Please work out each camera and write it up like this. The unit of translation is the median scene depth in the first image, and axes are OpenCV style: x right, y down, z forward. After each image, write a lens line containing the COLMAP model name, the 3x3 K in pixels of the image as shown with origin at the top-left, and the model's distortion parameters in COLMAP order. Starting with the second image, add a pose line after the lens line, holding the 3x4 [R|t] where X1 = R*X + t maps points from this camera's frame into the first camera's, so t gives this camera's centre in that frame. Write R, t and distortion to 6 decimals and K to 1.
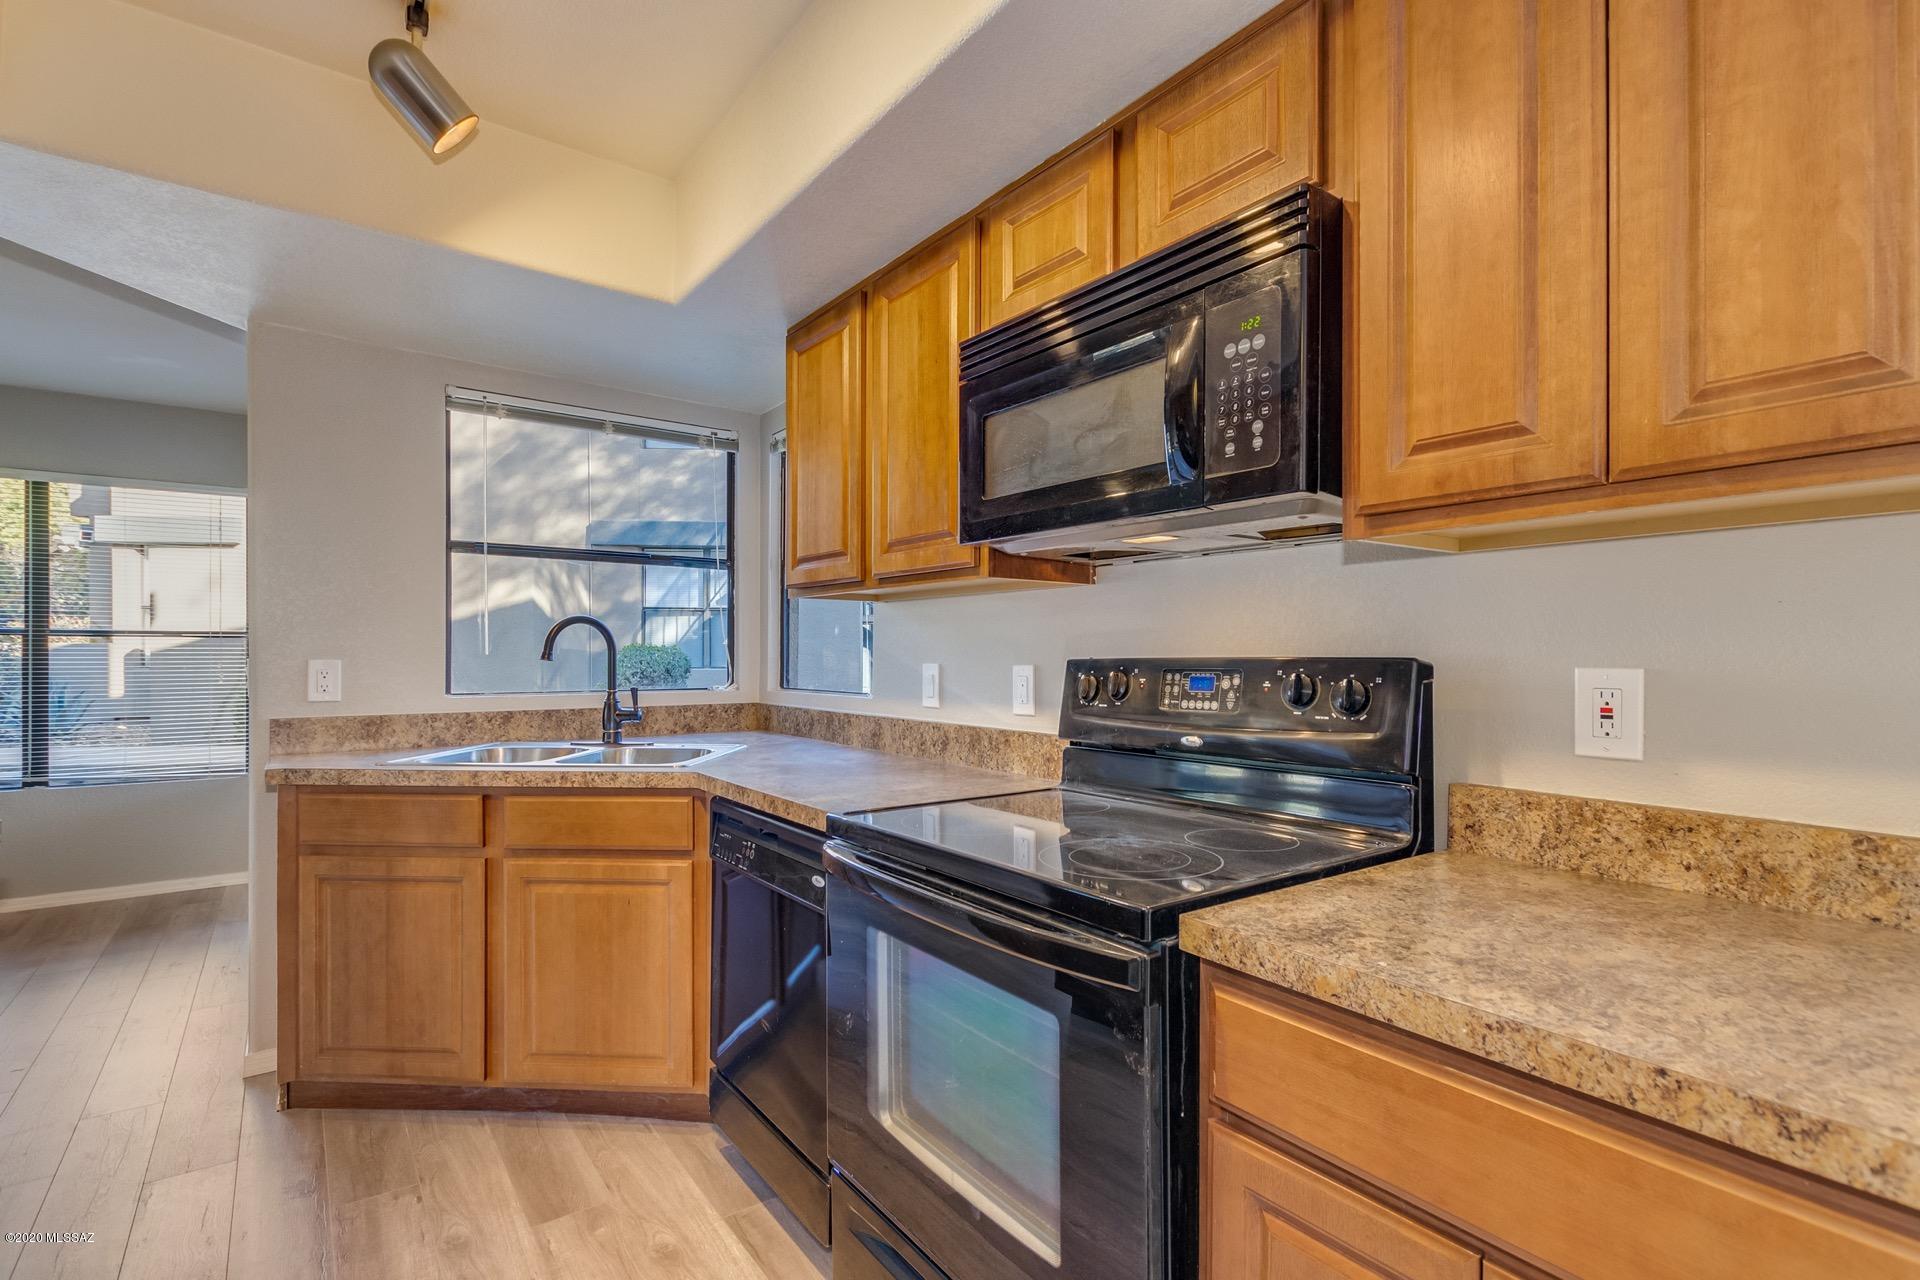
lens RADIAL K [[902.7, 0, 959.9], [0, 902.7, 659.0], [0, 0, 1]] dist [0.000018, -0.000104]
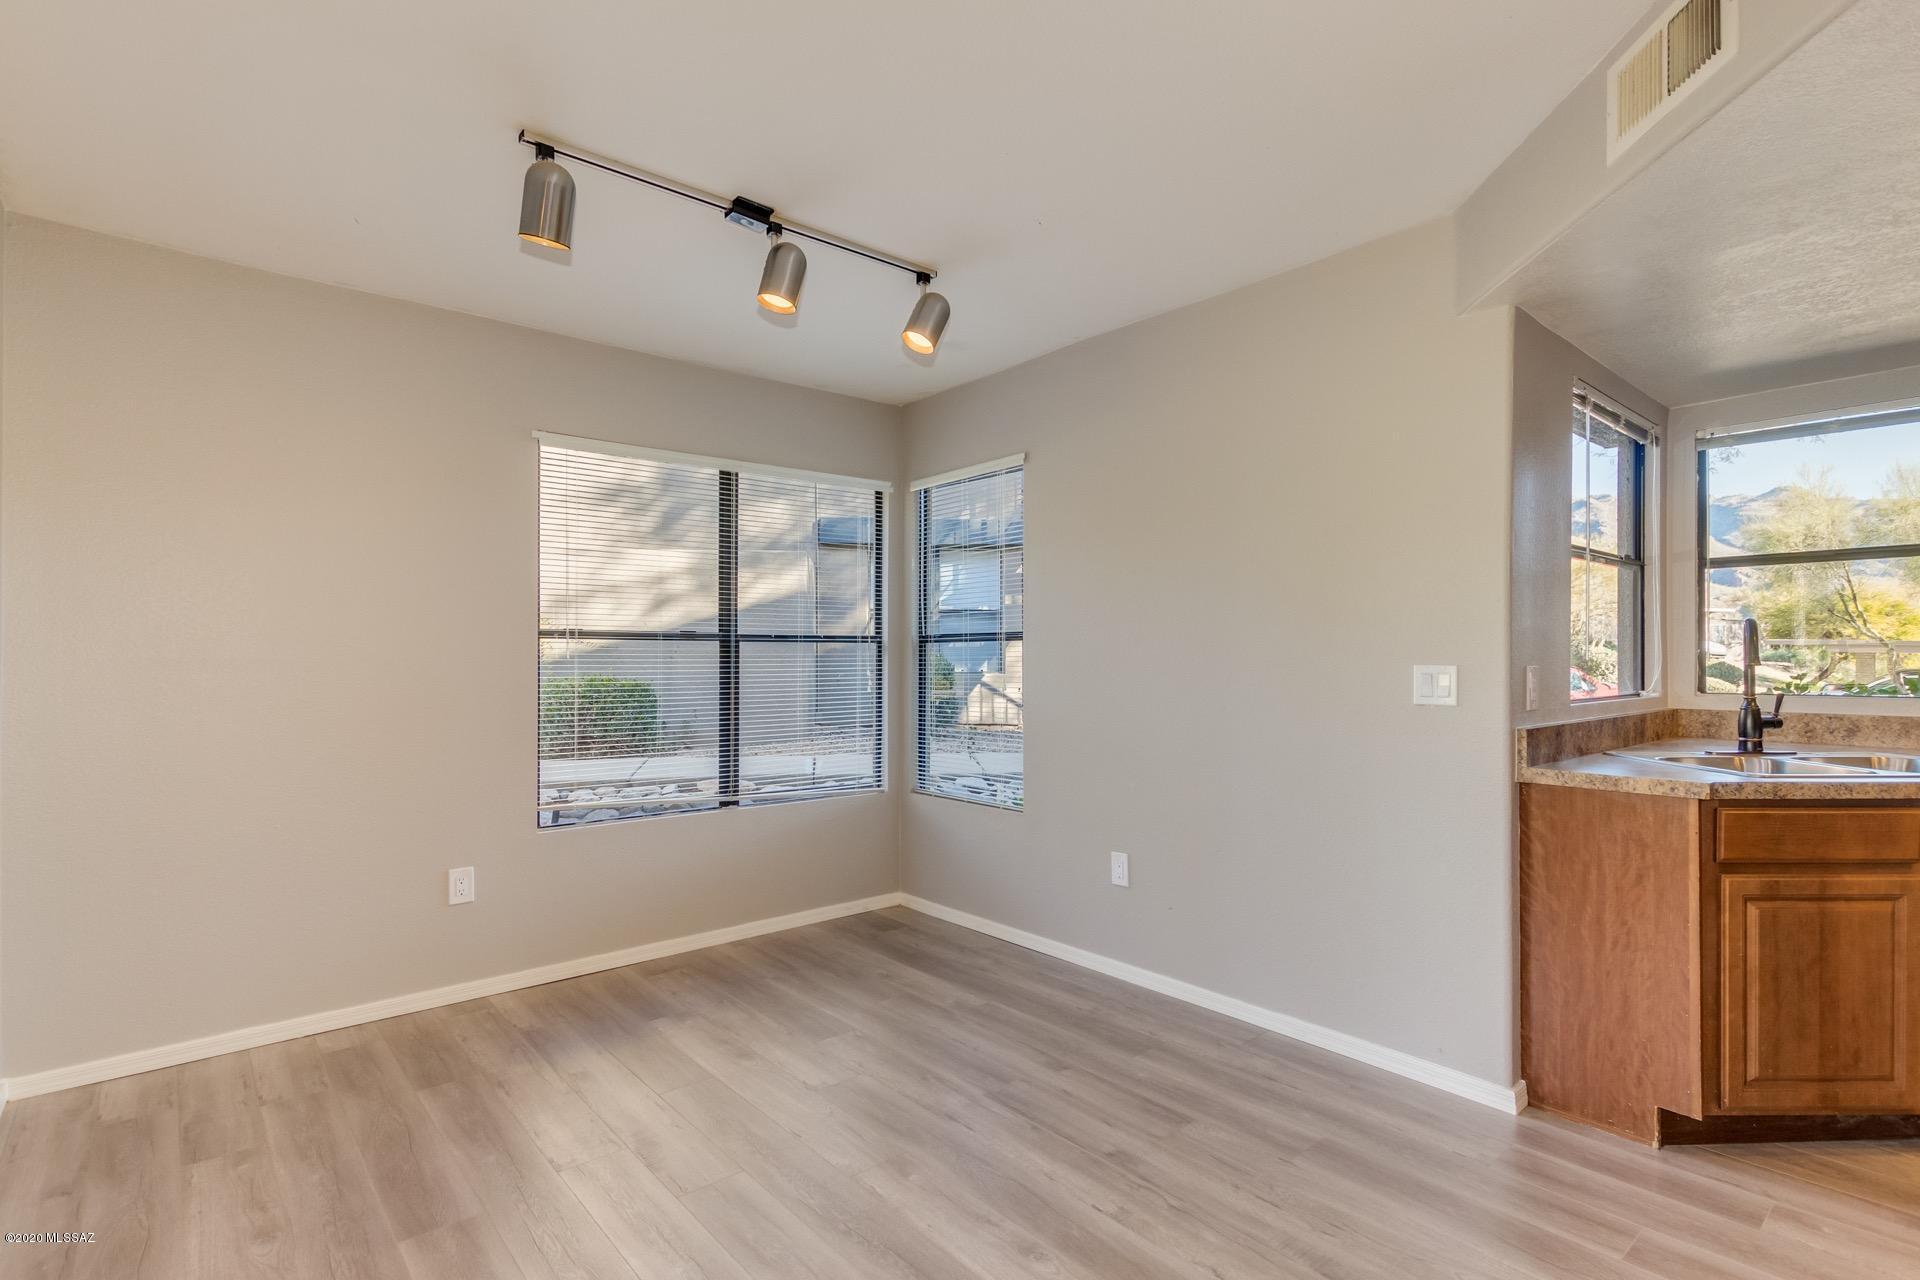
lens RADIAL K [[920.6, 0, 962.8], [0, 920.6, 659.7], [0, 0, 1]] dist [0.000690, 0.000210]
pose [[0.996861, 0.000306, 0.079166, -1.601697], [0.000231, 0.999977, -0.006771, 0.000881], [-0.079167, 0.006768, 0.996838, 0.107818]]
